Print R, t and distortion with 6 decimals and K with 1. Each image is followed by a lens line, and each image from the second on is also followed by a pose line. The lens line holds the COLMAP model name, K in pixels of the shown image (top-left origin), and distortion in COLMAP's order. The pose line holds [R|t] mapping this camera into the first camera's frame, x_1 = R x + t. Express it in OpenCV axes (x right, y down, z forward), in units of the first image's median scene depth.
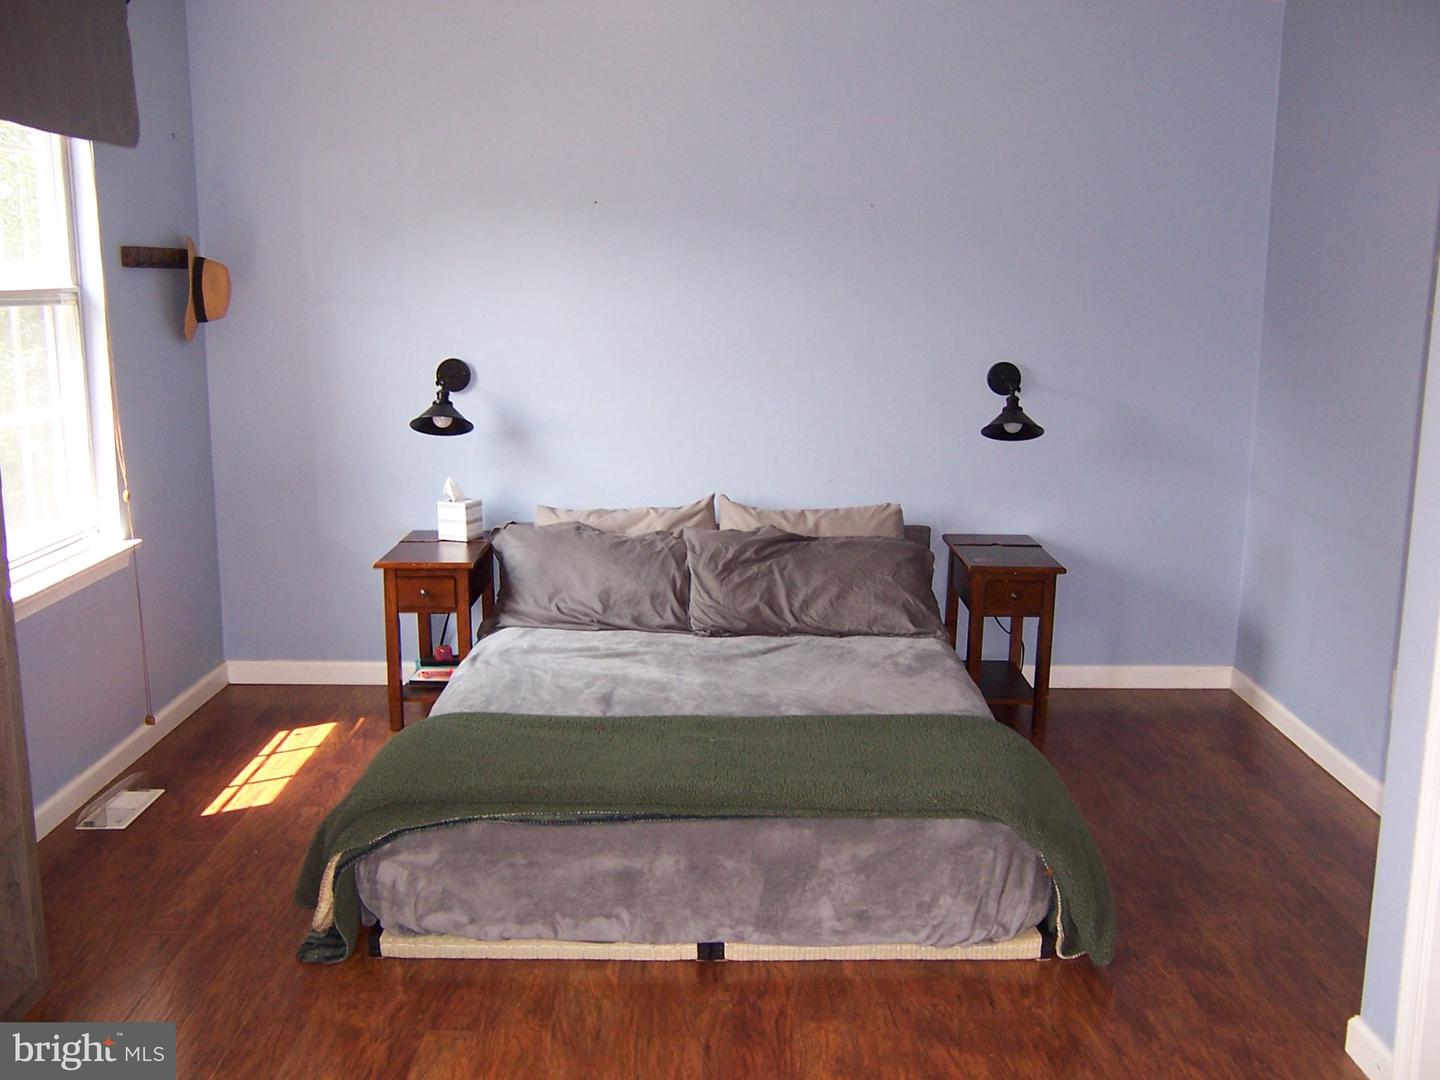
lens RADIAL K [[1427.6, 0, 758.5], [0, 1427.6, 550.1], [0, 0, 1]] dist [-0.147474, 0.242549]
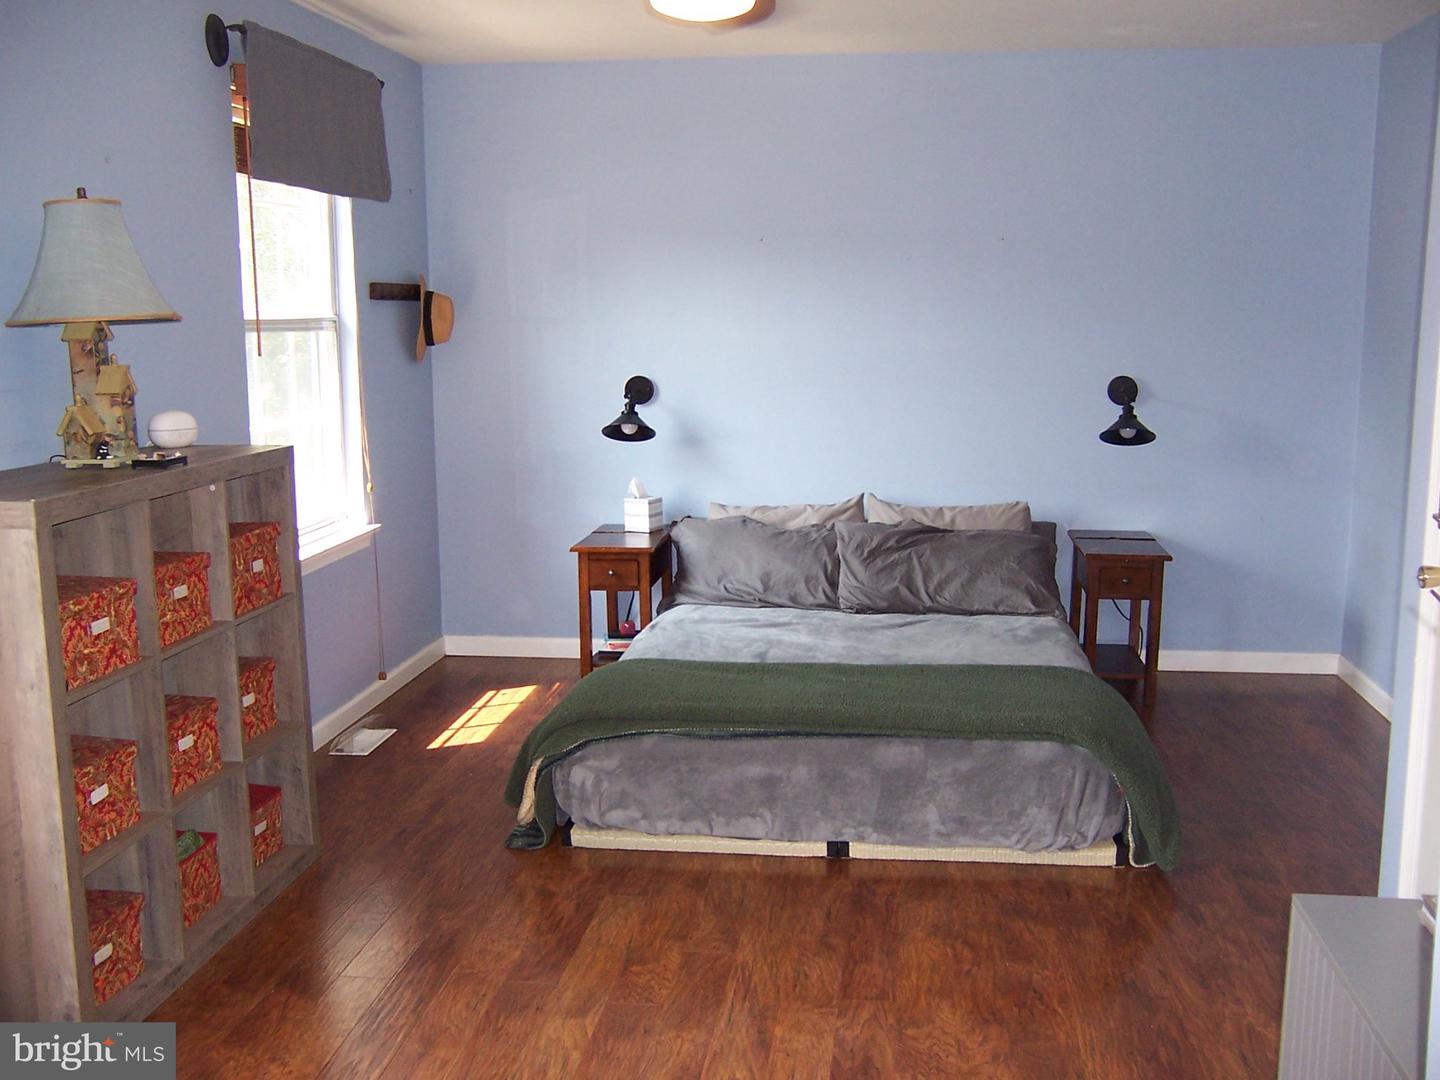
lens RADIAL K [[1427.6, 0, 758.5], [0, 1427.6, 550.1], [0, 0, 1]] dist [-0.147474, 0.242549]
pose [[0.991336, 0.006586, -0.131183, 0.043468], [-0.010214, 0.999583, -0.027001, 0.046325], [0.130951, 0.028107, 0.990990, -0.171335]]
